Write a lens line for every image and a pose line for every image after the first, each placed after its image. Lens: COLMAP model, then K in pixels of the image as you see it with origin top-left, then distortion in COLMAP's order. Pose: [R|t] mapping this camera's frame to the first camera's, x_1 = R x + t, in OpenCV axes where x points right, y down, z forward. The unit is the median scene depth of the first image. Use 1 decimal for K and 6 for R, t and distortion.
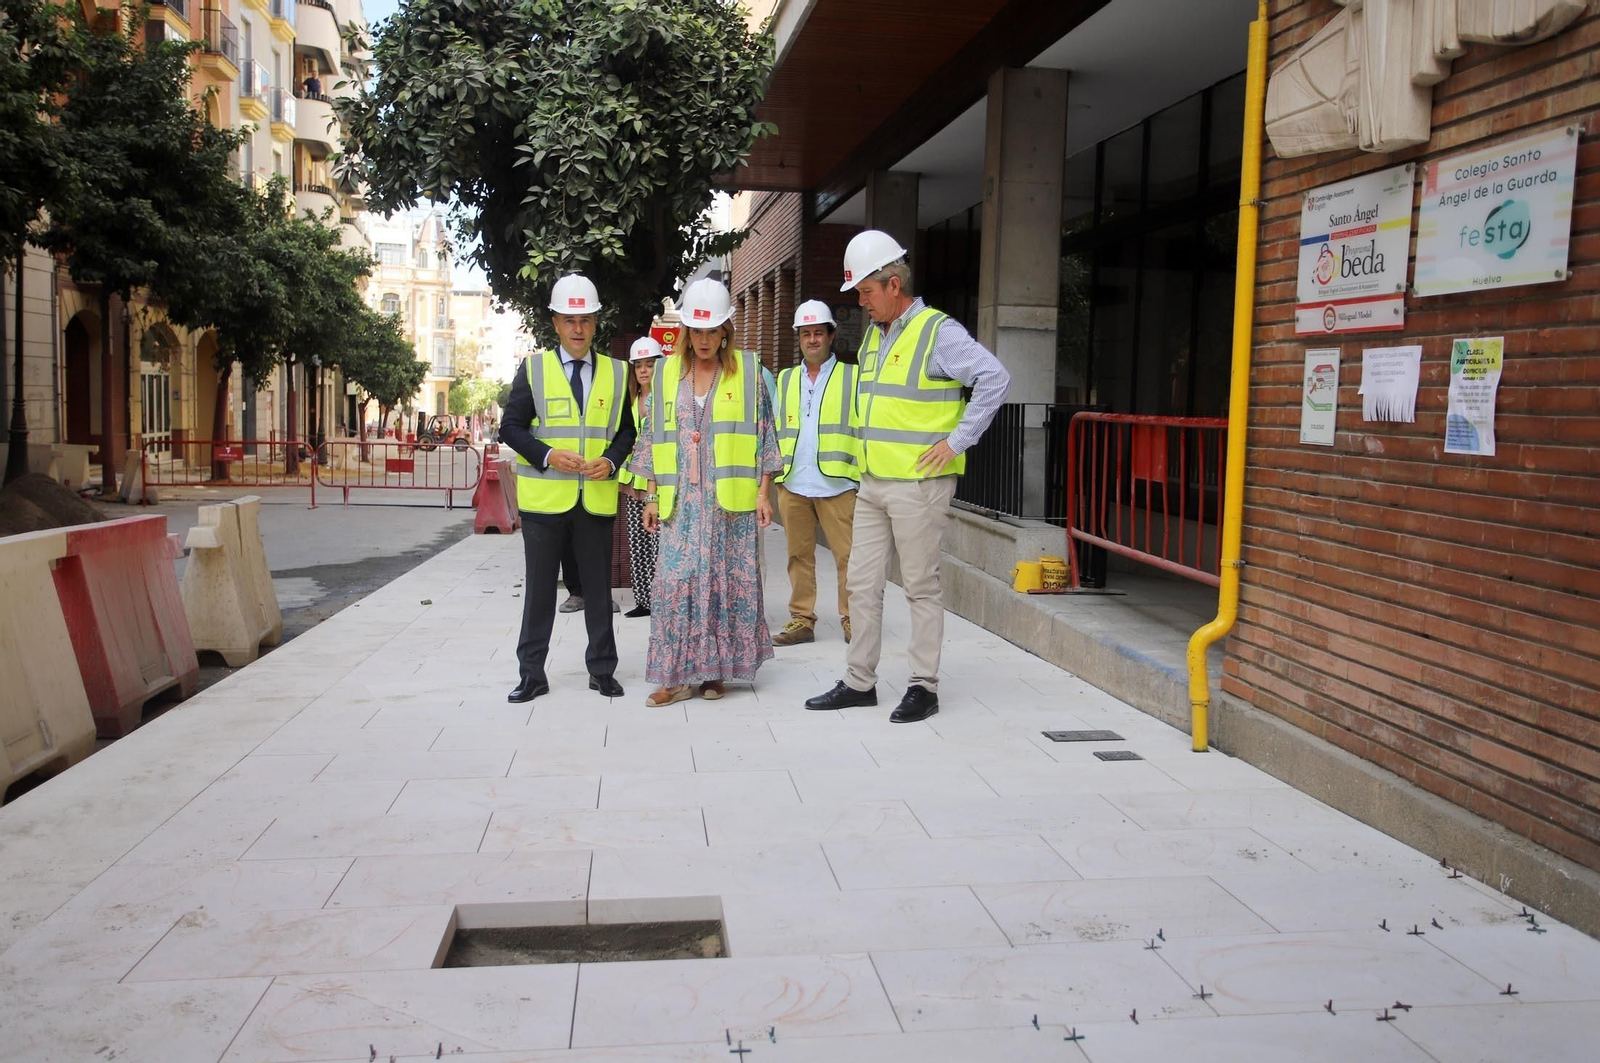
lens RADIAL K [[1368.7, 0, 800.0], [0, 1368.7, 531.5], [0, 0, 1]] dist [-0.036970, 0.097945]
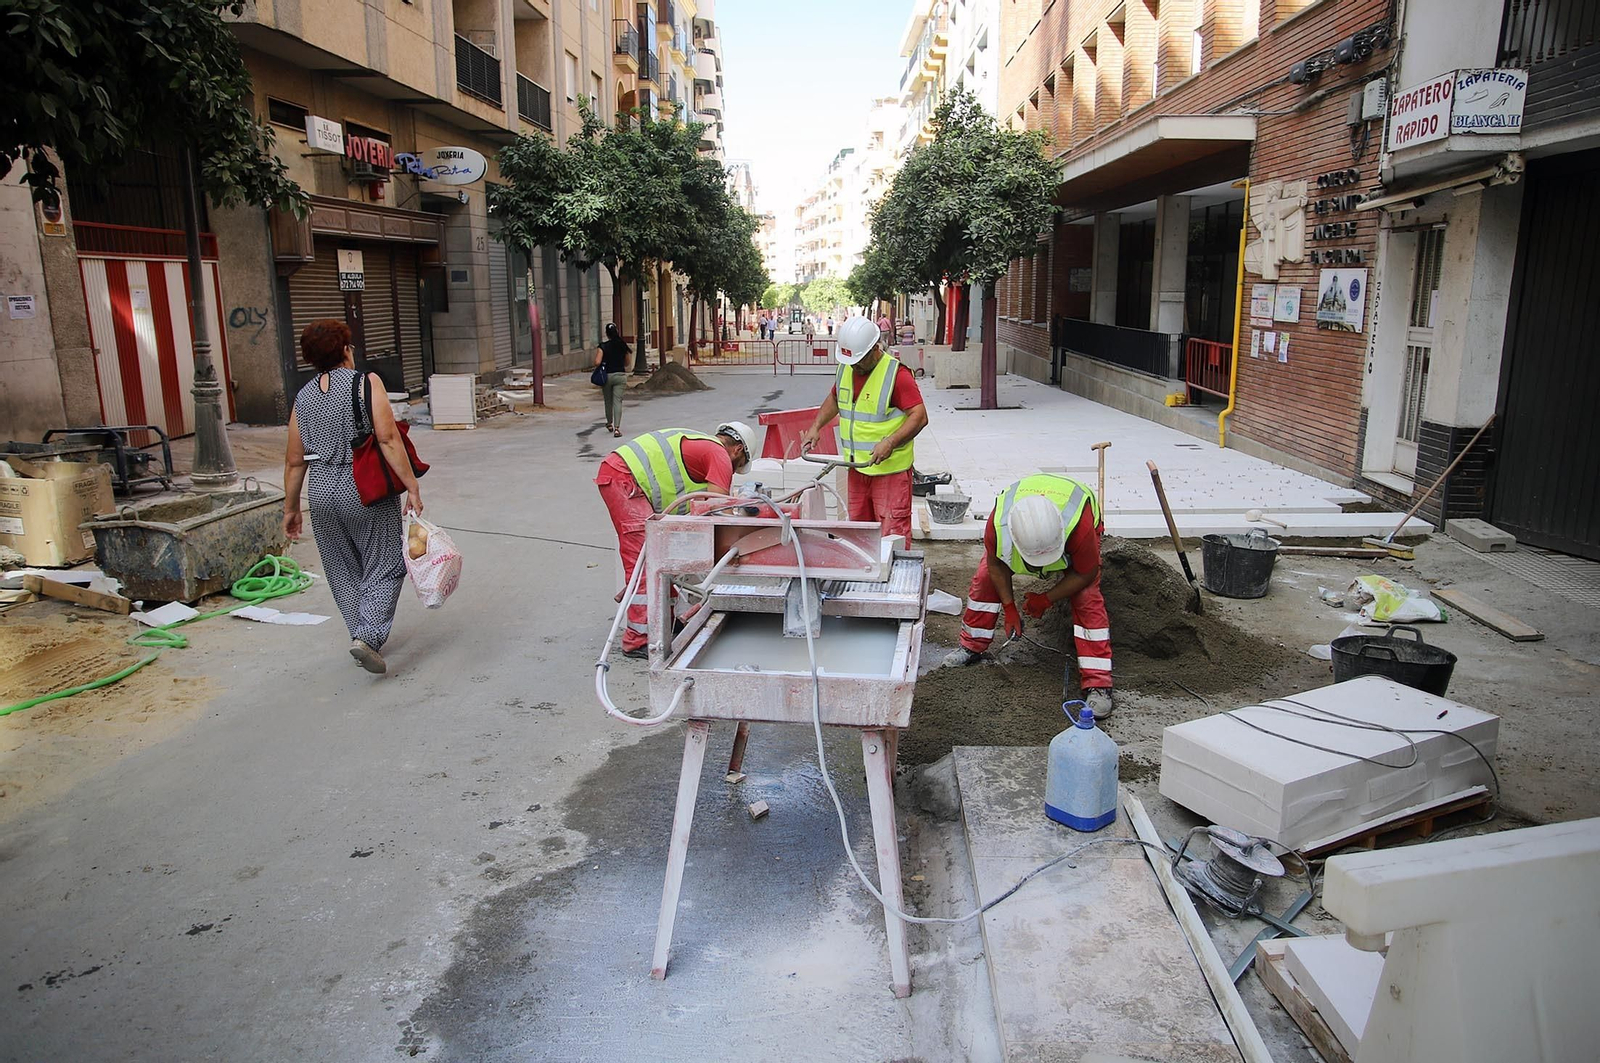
lens RADIAL K [[1039.6, 0, 840.9], [0, 1039.6, 516.4], [0, 0, 1]] dist [-0.068300, 0.046910]
pose [[0.989791, 0.005302, -0.142425, -0.163702], [0.012029, 0.992634, 0.120549, 0.006816], [0.142015, -0.121032, 0.982437, -0.992381]]
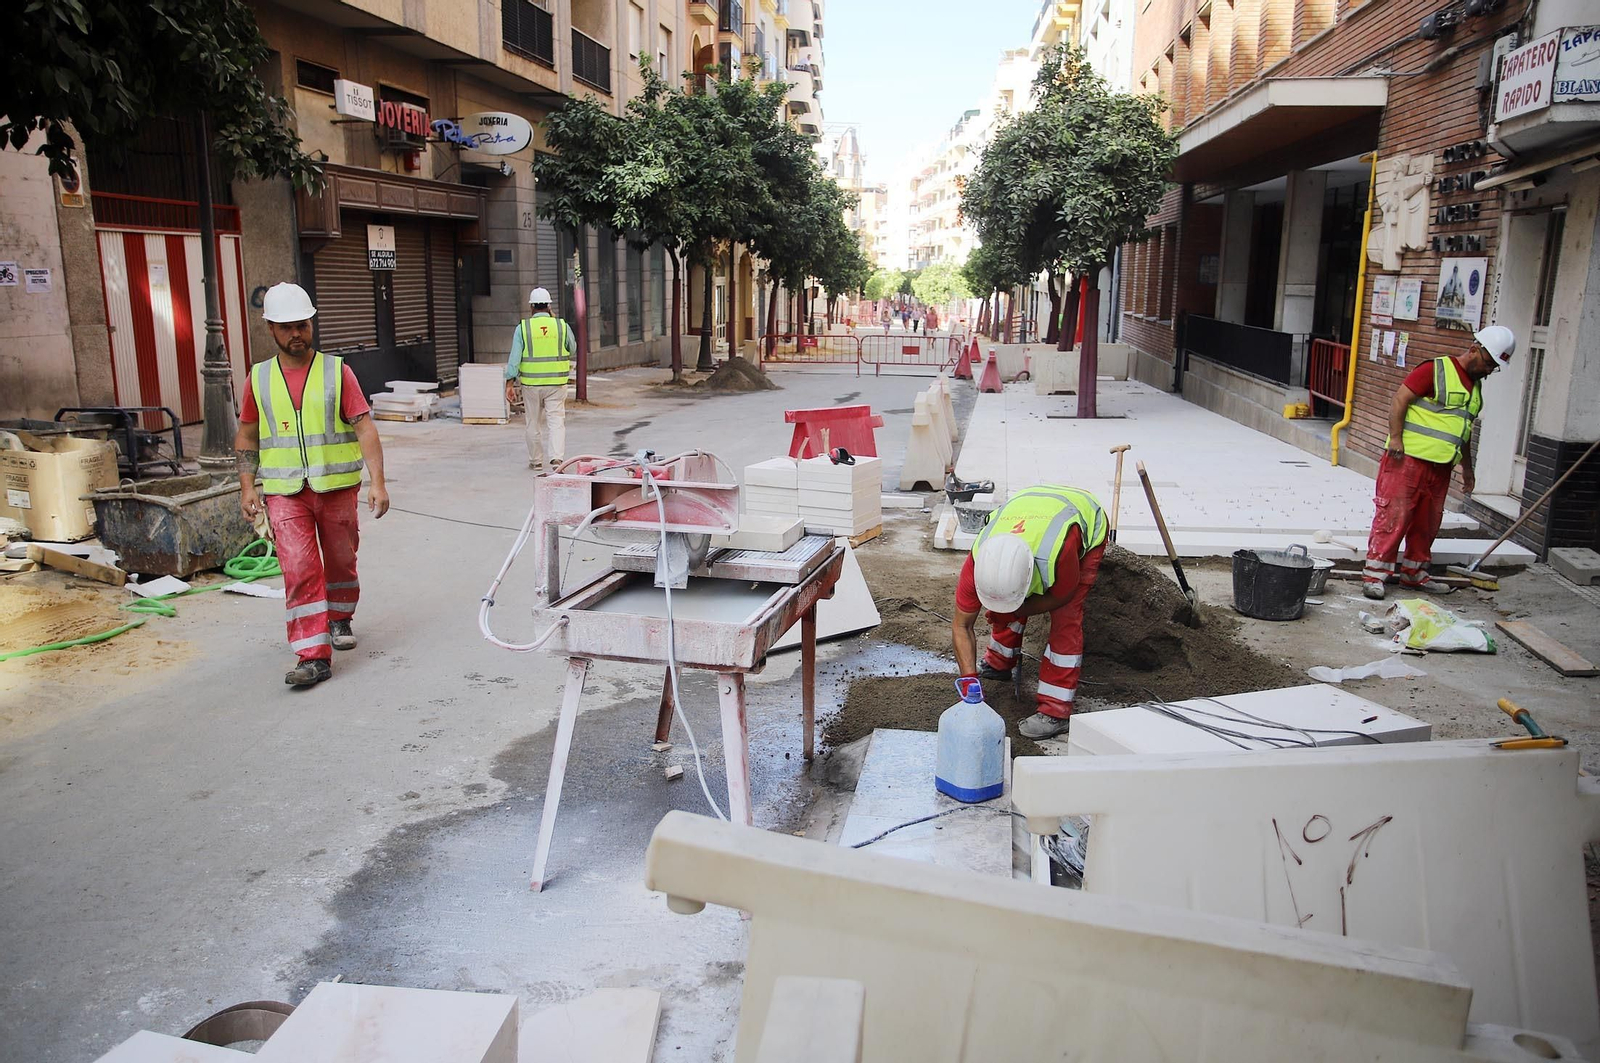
lens RADIAL K [[1230.5, 0, 823.3], [0, 1230.5, 553.6], [0, 0, 1]] dist [-0.046506, 0.073766]
pose [[0.967466, 0.042292, -0.249442, -0.059886], [-0.010763, 0.991917, 0.126432, 0.017376], [0.252773, -0.119634, 0.960101, -1.078905]]
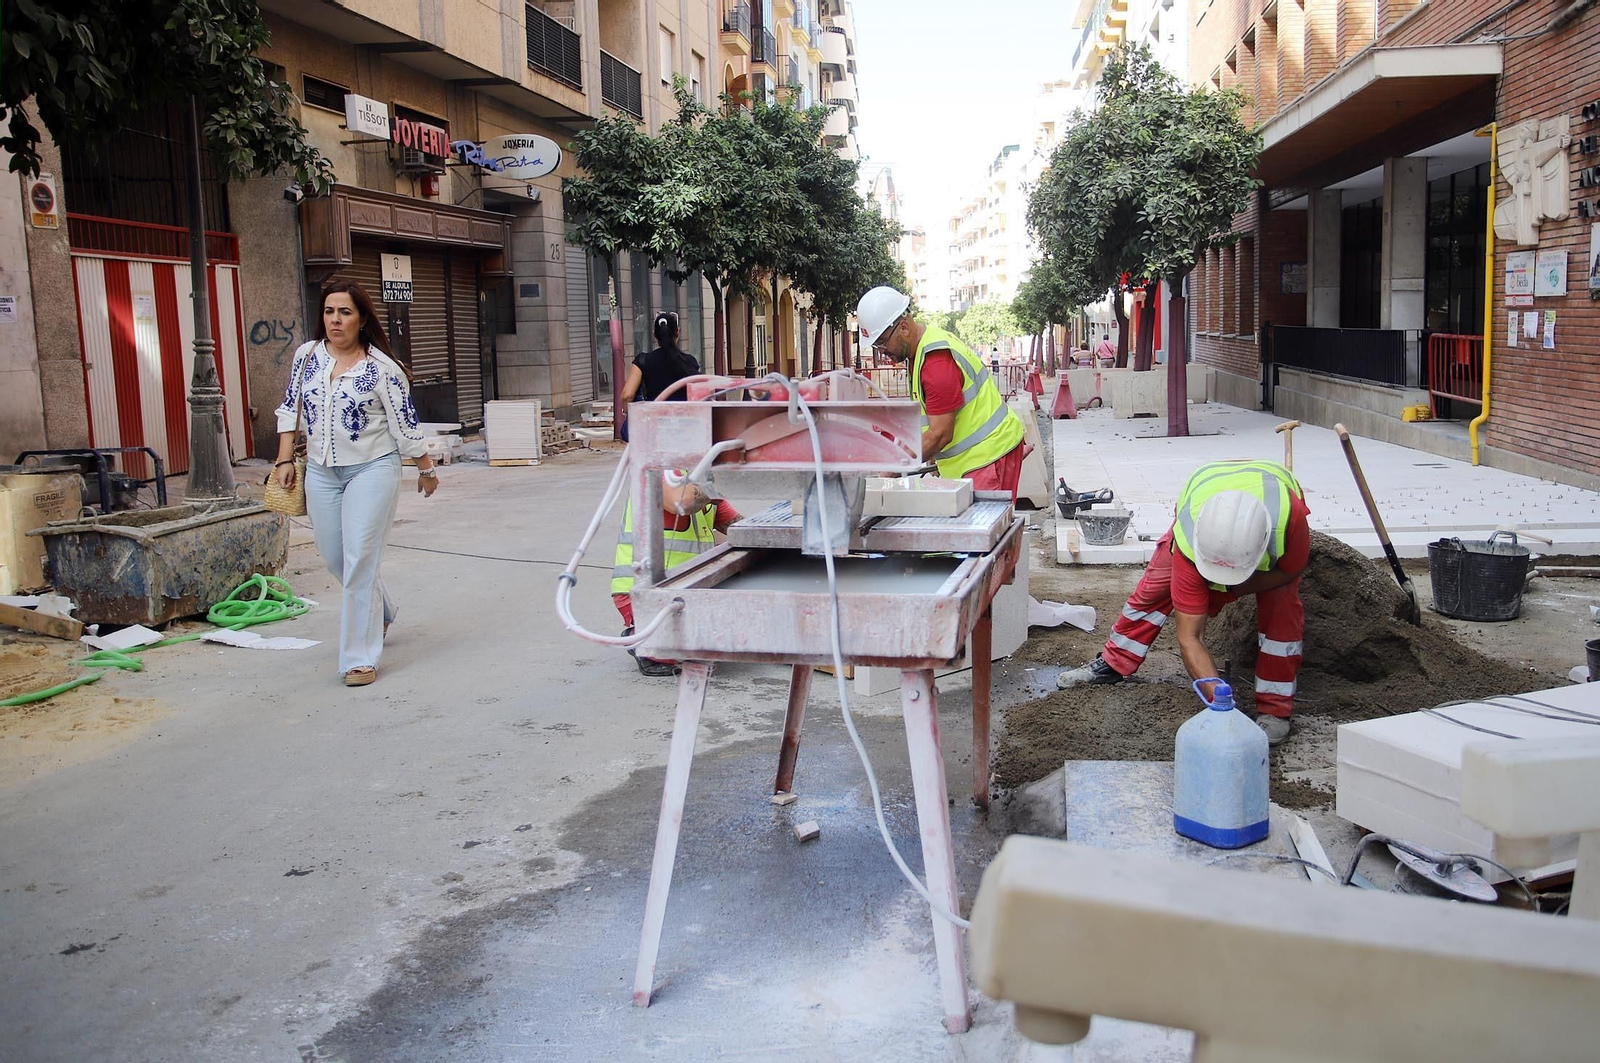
lens RADIAL K [[1303.6, 0, 905.8], [0, 1303.6, 480.9], [0, 0, 1]] dist [-0.049443, 0.070471]
pose [[0.974802, -0.021350, -0.222048, -0.129585], [0.027343, 0.999339, 0.023951, 0.060582], [0.221390, -0.029419, 0.974741, -0.986737]]
